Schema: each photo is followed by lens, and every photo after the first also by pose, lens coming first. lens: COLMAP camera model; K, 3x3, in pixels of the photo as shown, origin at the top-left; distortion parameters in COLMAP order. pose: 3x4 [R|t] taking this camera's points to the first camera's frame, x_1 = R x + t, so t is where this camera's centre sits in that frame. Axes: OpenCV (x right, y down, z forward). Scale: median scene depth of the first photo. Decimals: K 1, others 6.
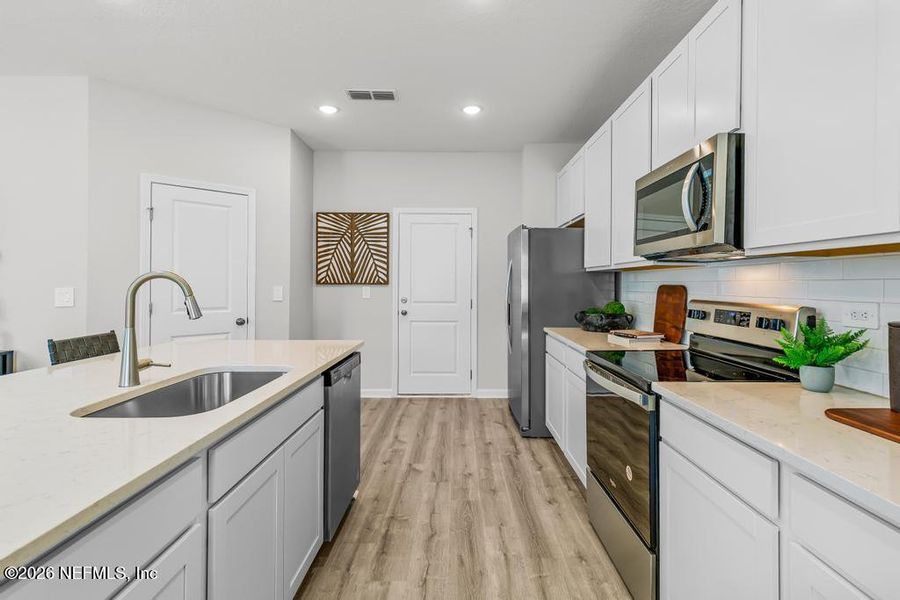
lens RADIAL K [[399.1, 0, 450.0], [0, 399.1, 300.0], [0, 0, 1]] dist [0.002554, 0.000467]
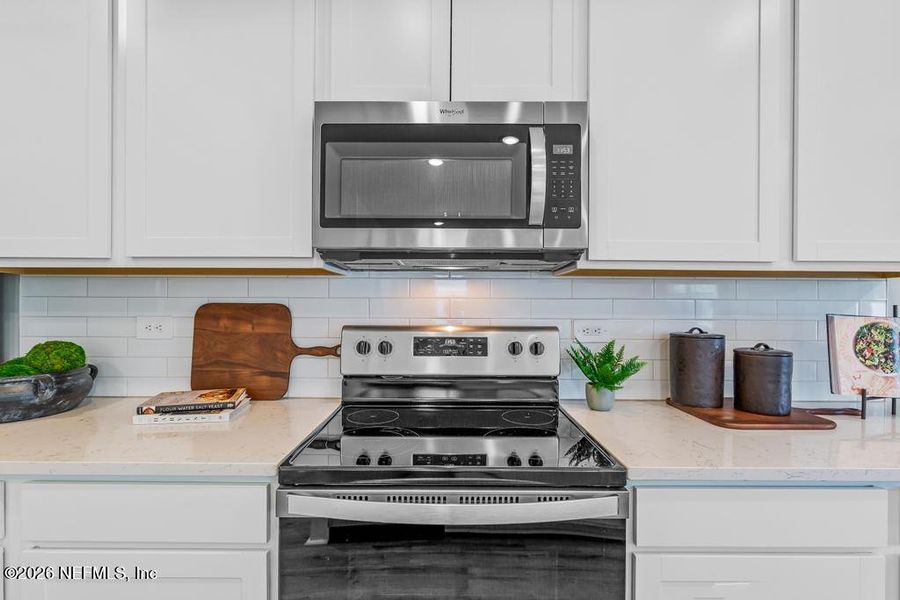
lens RADIAL K [[424.4, 0, 442.2], [0, 424.4, 310.9], [0, 0, 1]] dist [0.001002, -0.000114]
pose [[-0.026713, -0.013792, 0.999548, -0.107430], [0.034718, 0.999289, 0.014716, -0.034624], [-0.999040, 0.035095, -0.026216, 0.984279]]
